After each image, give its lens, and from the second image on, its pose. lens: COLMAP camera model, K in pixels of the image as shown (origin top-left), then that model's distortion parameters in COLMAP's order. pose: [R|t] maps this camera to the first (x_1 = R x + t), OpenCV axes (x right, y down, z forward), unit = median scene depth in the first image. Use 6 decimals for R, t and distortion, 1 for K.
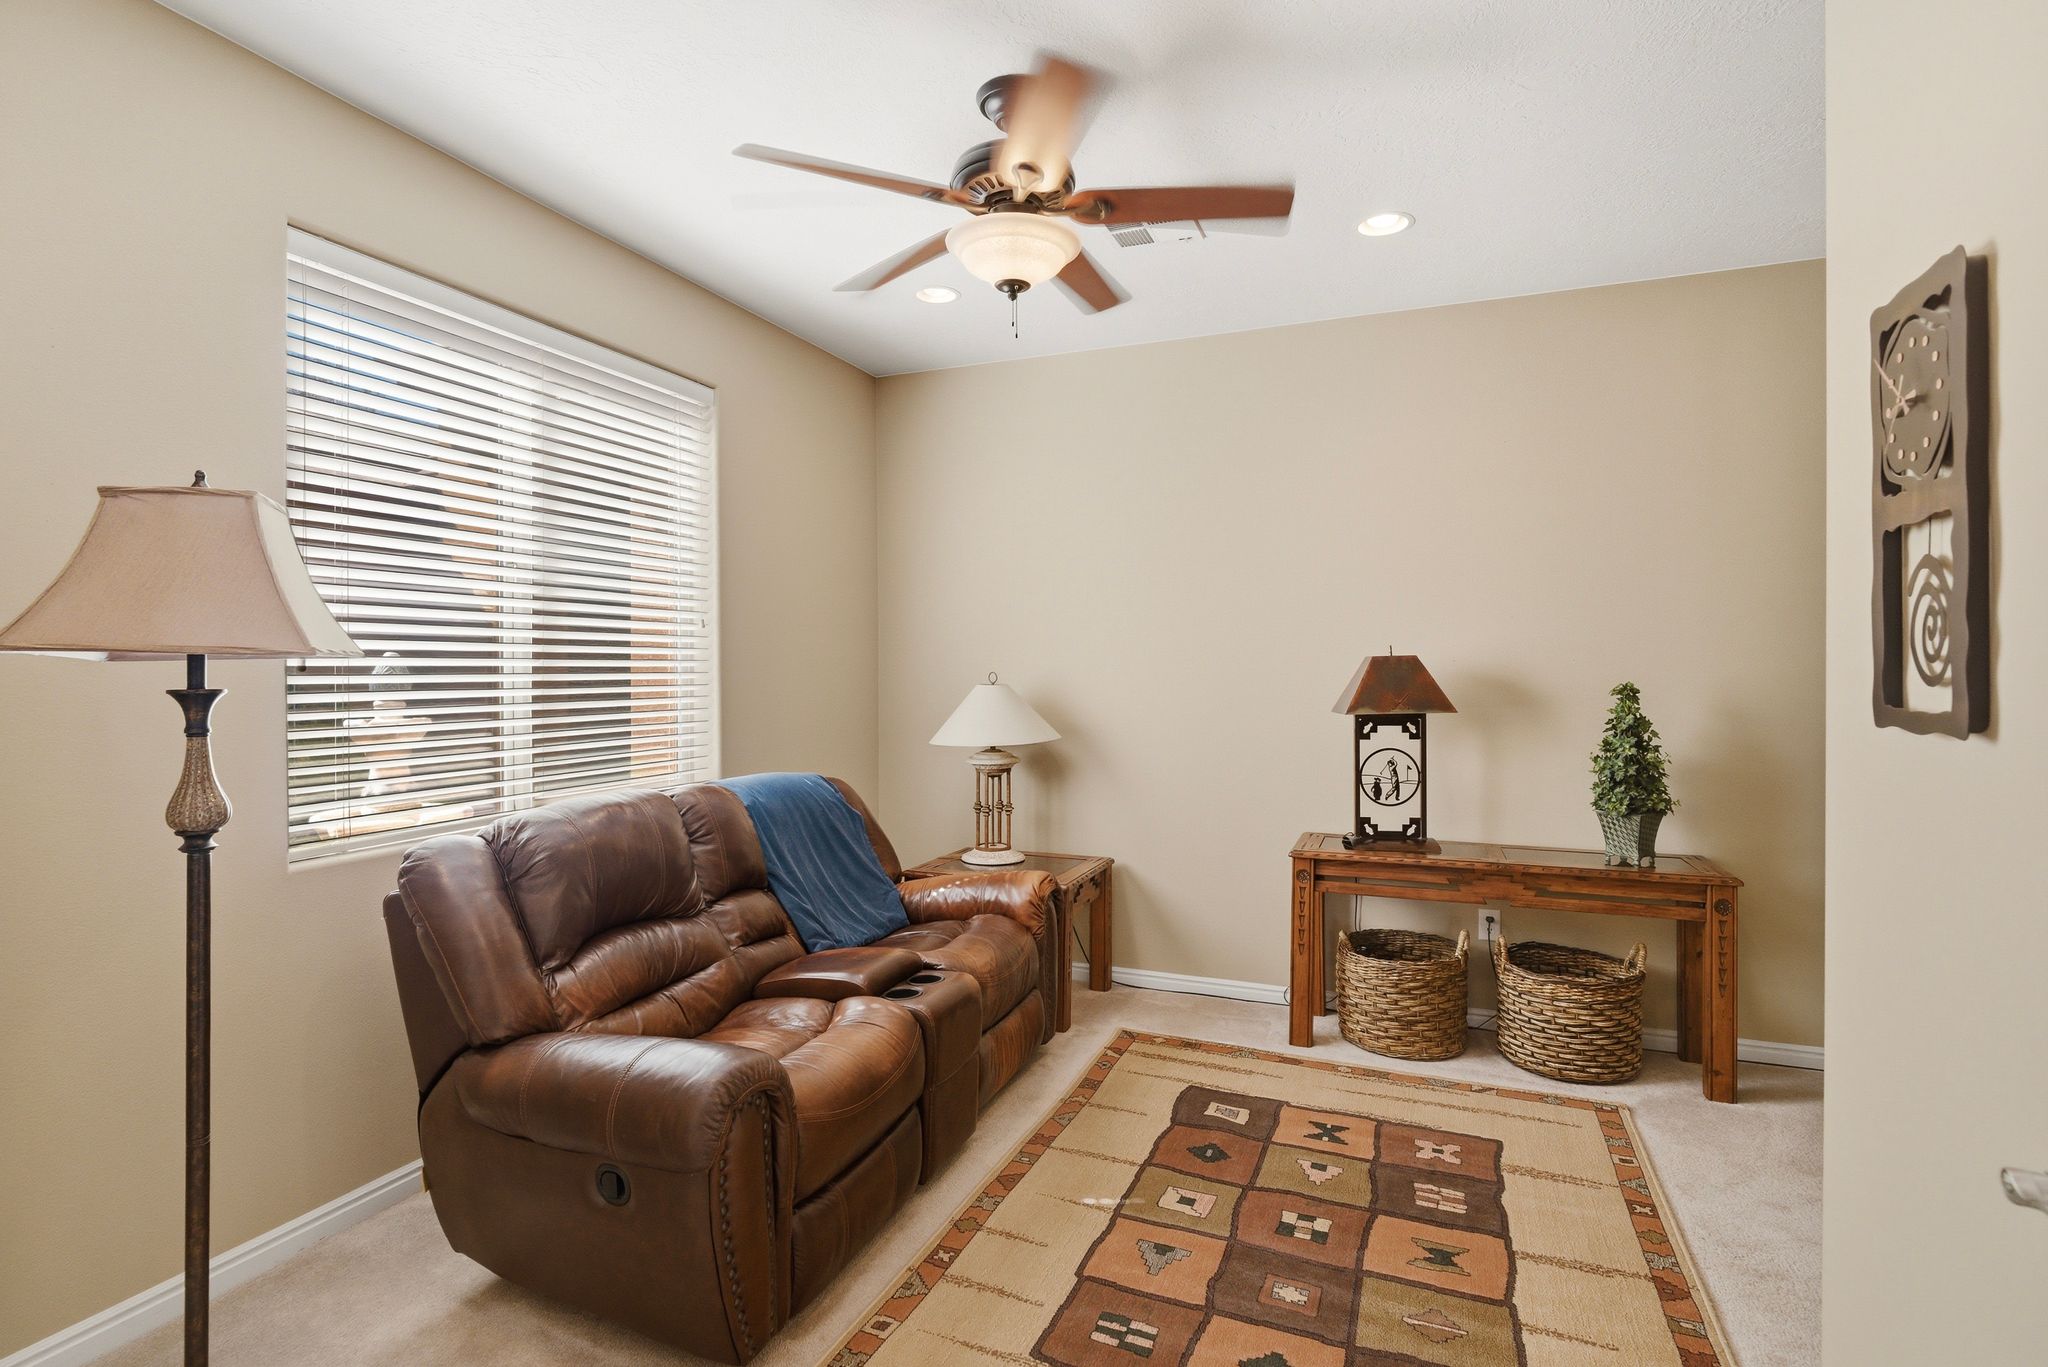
lens RADIAL K [[979.8, 0, 1008.7], [0, 979.8, 674.4], [0, 0, 1]] dist [-0.002332, -0.000194]
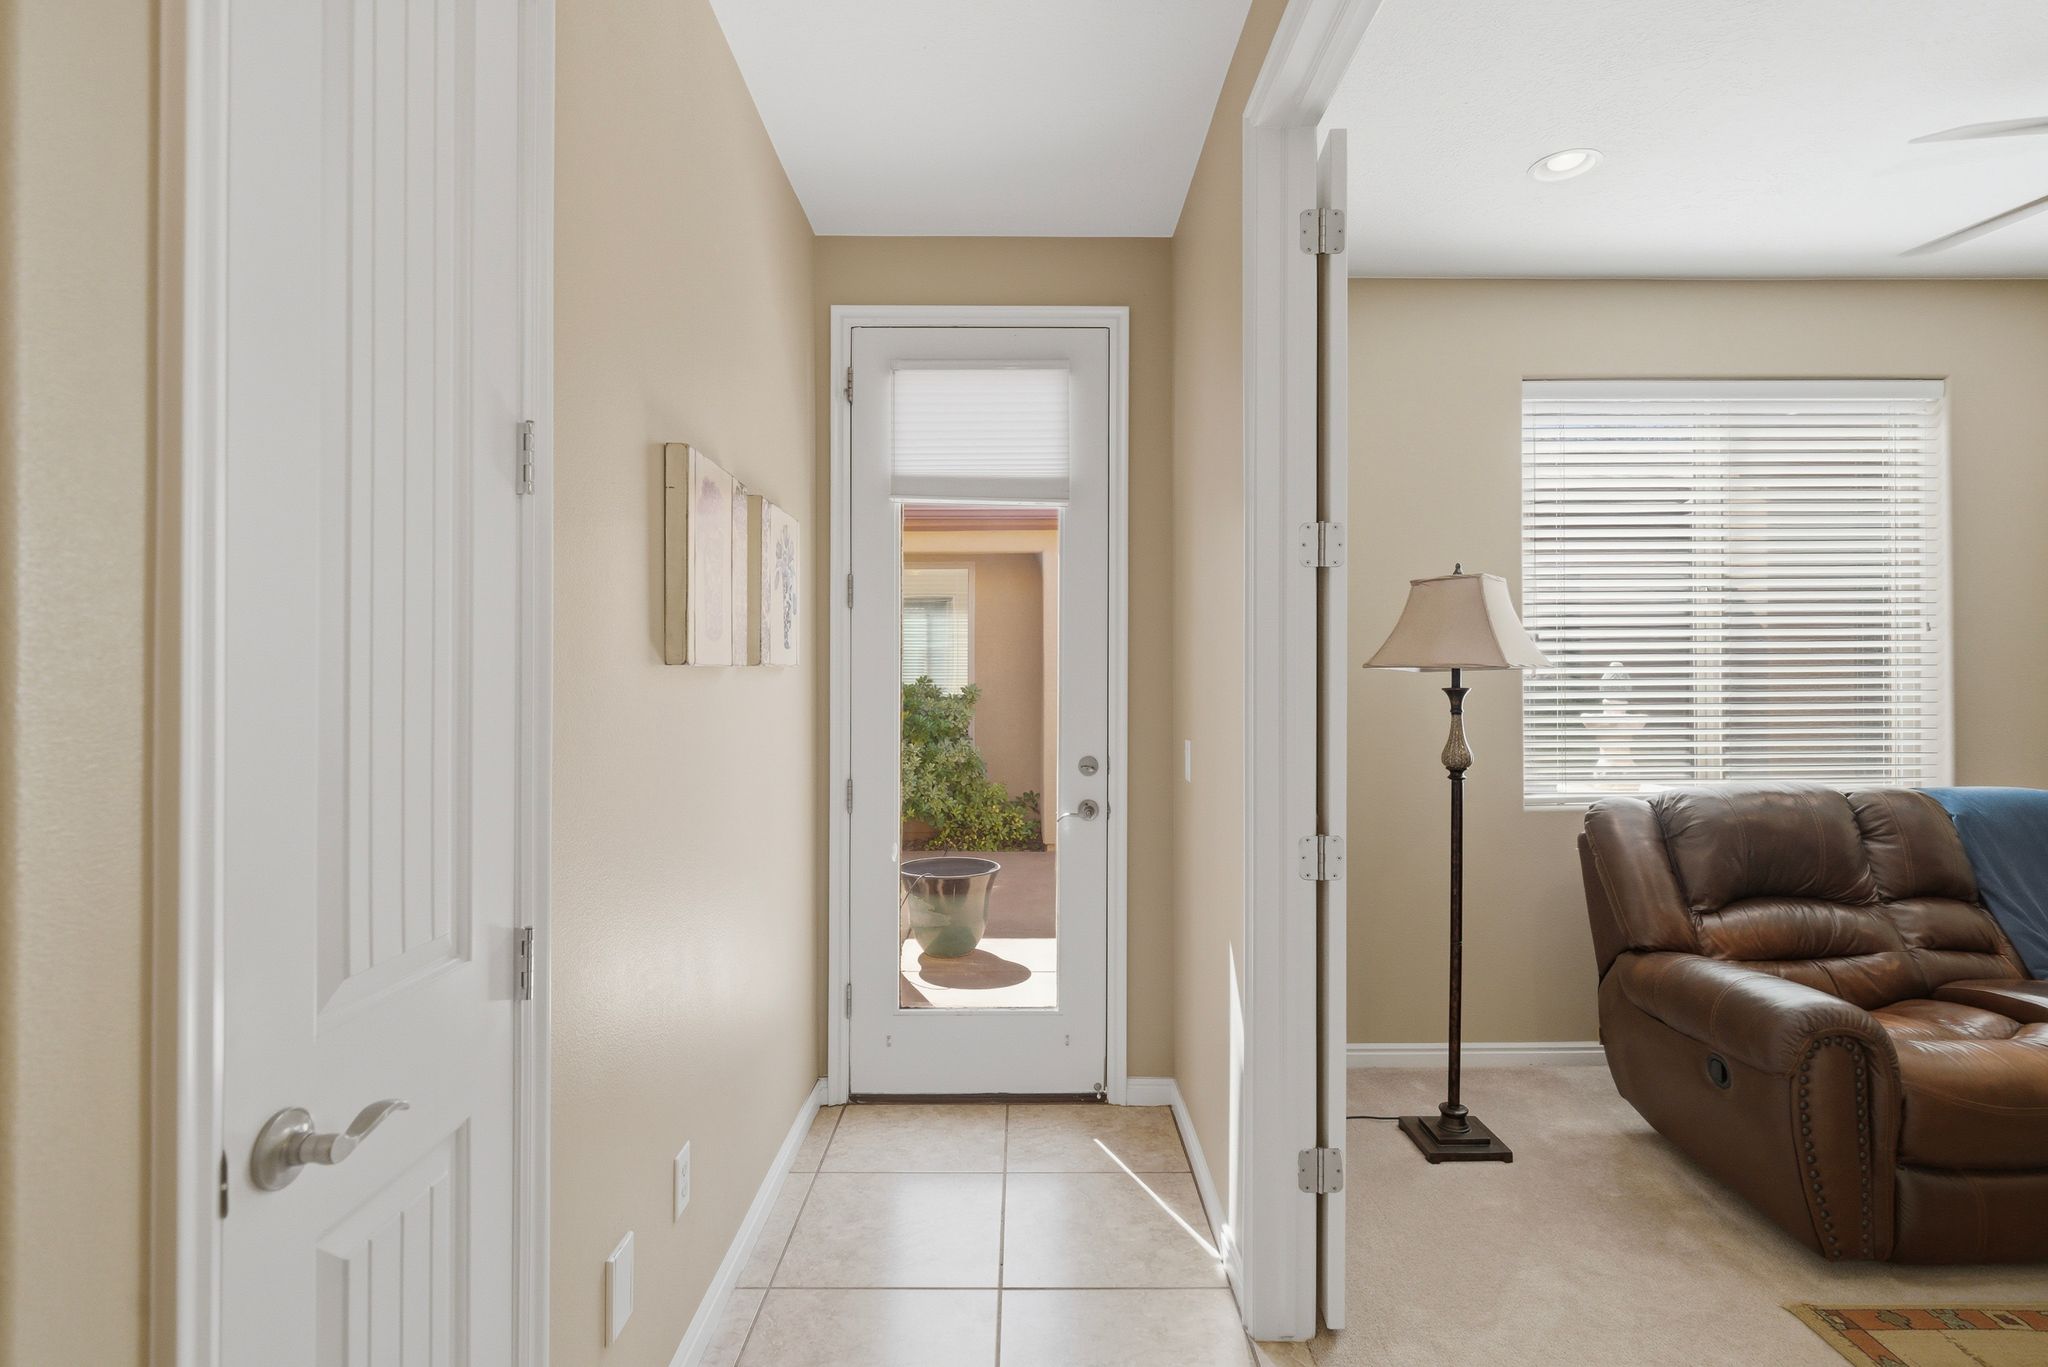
lens RADIAL K [[979.8, 0, 1008.7], [0, 979.8, 674.4], [0, 0, 1]] dist [-0.002332, -0.000194]
pose [[0.365402, -0.006498, -0.930827, 0.384504], [0.000313, 0.999976, -0.006858, 0.002079], [0.930850, 0.002214, 0.365395, -0.294419]]
